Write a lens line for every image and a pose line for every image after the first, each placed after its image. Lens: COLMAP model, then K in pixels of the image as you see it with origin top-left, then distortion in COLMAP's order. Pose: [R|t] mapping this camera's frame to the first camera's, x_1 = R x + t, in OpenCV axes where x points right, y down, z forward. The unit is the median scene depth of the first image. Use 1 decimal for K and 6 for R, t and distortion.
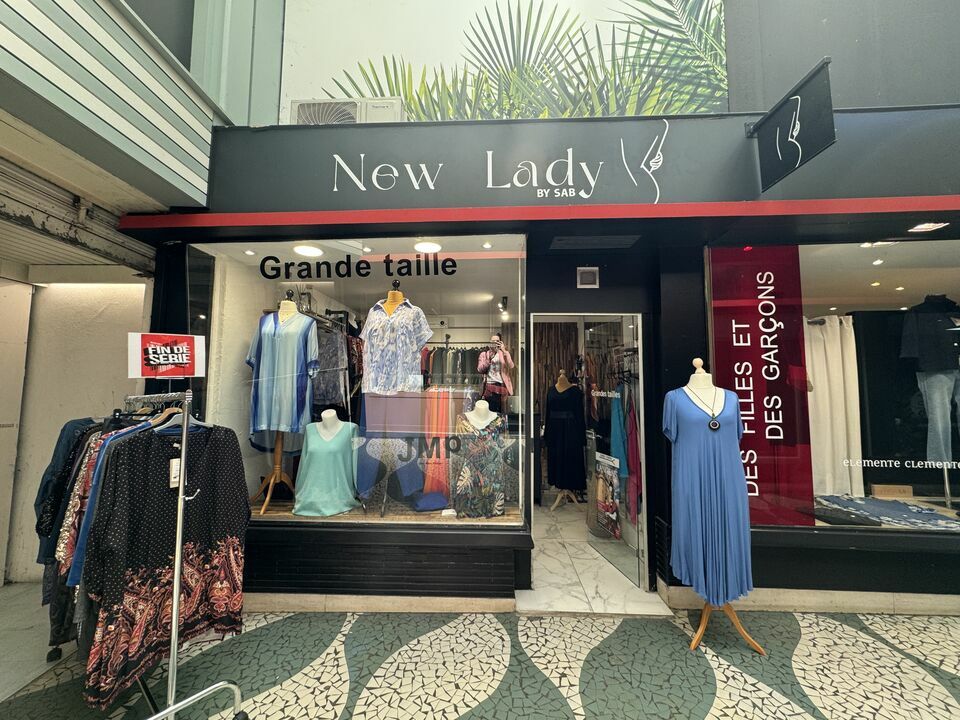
lens RADIAL K [[378.9, 0, 480.0], [0, 378.9, 360.0], [0, 0, 1]] dist [0.000886, 0.000091]
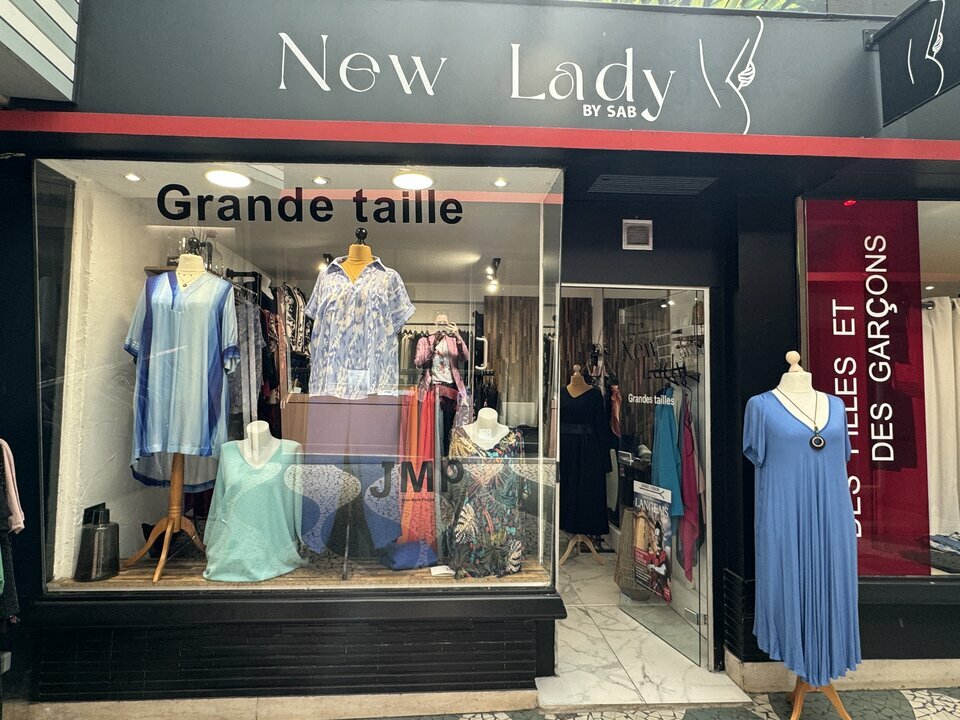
lens RADIAL K [[549.9, 0, 480.0], [0, 549.9, 360.0], [0, 0, 1]] dist [0.000608, 0.000541]
pose [[0.994799, 0.012034, 0.101145, -0.121150], [-0.013891, 0.999747, 0.017681, 0.001867], [-0.100907, -0.018994, 0.994715, 0.007812]]
